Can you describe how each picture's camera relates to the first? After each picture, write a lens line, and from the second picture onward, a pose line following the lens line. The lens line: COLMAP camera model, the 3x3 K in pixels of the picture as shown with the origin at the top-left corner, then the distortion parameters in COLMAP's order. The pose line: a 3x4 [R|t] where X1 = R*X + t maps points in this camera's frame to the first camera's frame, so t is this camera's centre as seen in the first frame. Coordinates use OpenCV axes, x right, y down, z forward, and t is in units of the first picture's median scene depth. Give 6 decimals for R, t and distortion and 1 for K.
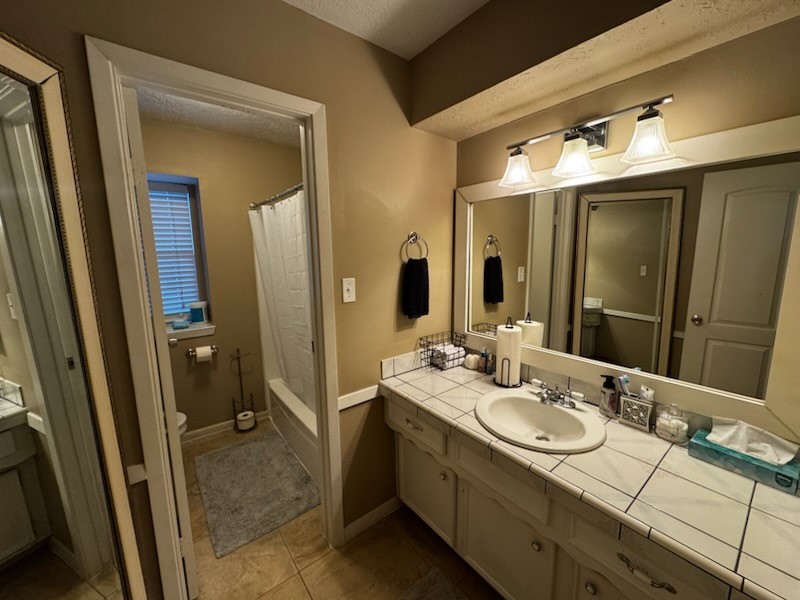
lens RADIAL K [[320.0, 0, 400.8], [0, 320.0, 299.8], [0, 0, 1]] dist [0.001205, 0.000040]
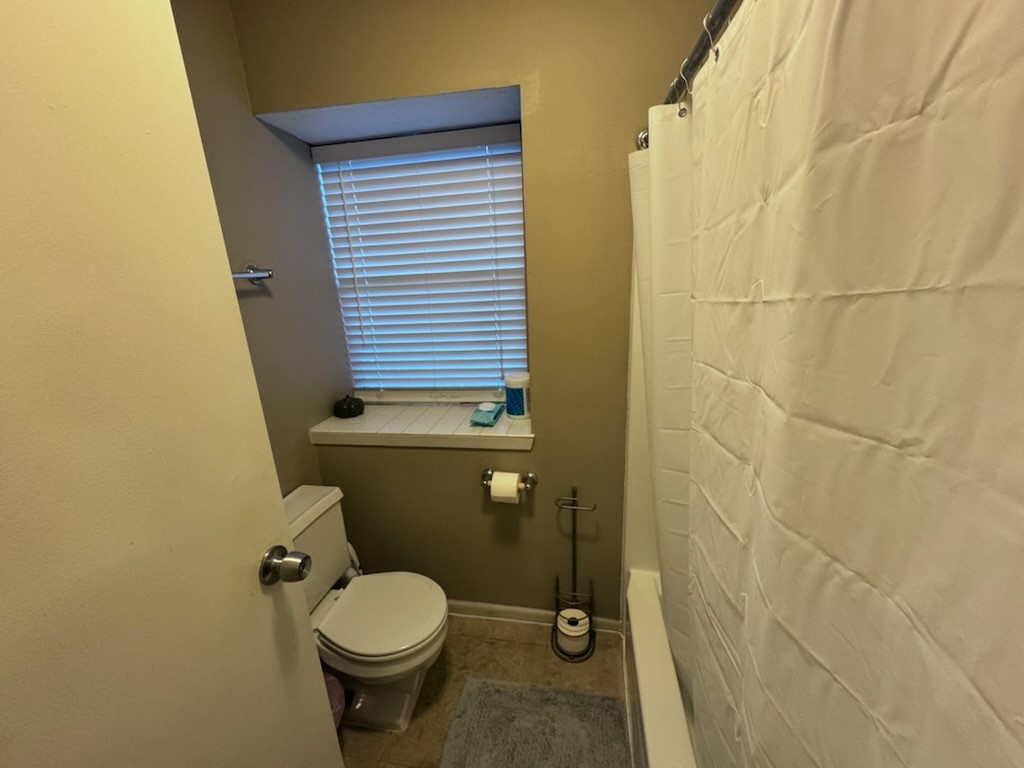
lens RADIAL K [[409.6, 0, 511.4], [0, 409.6, 383.4], [0, 0, 1]] dist [0.001205, 0.000040]
pose [[0.673592, 0.189598, -0.714371, -0.179765], [-0.078157, 0.979391, 0.186240, -0.097202], [0.734959, -0.069617, 0.674528, 0.552424]]
